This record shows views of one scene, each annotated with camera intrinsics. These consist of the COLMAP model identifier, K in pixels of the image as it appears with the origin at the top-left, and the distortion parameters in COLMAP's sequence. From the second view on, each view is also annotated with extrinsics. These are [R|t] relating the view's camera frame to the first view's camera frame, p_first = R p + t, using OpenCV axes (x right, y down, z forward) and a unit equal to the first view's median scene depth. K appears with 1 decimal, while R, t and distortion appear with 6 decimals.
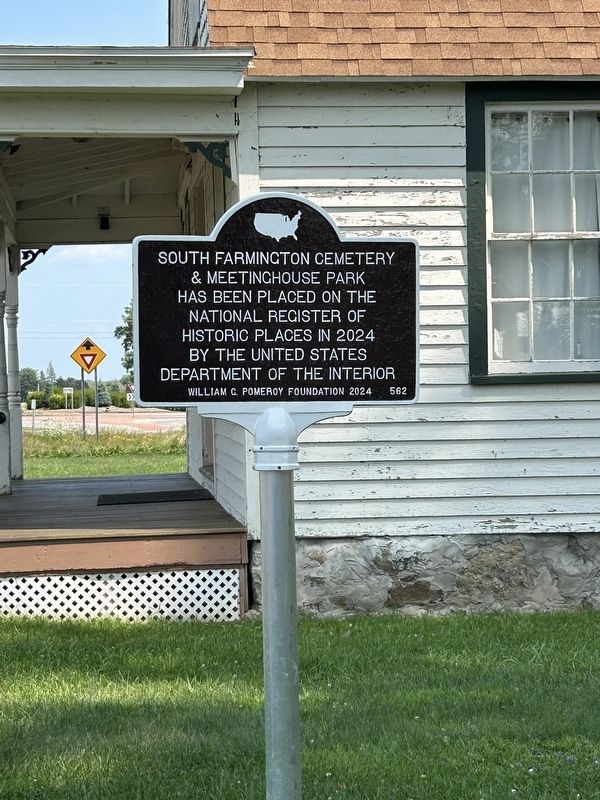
lens RADIAL K [[1779.8, 0, 300.0], [0, 1779.8, 400.0], [0, 0, 1]] dist [0.031211, 0.148229]
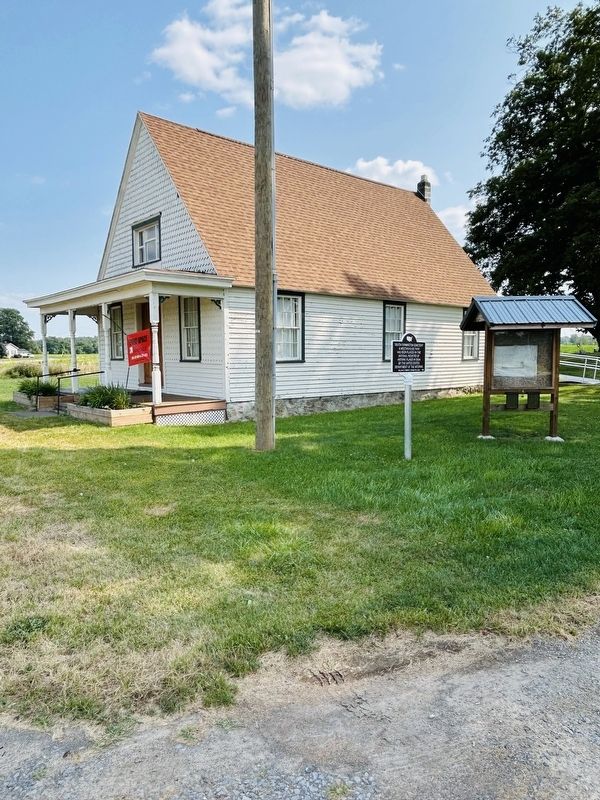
lens RADIAL K [[538.6, 0, 300.0], [0, 538.6, 400.0], [0, 0, 1]] dist [0.000398, 0.000017]
pose [[0.813919, -0.035069, 0.579919, -0.601666], [-0.007829, 0.997424, 0.071304, -0.013915], [-0.580926, -0.062576, 0.811548, -0.060822]]
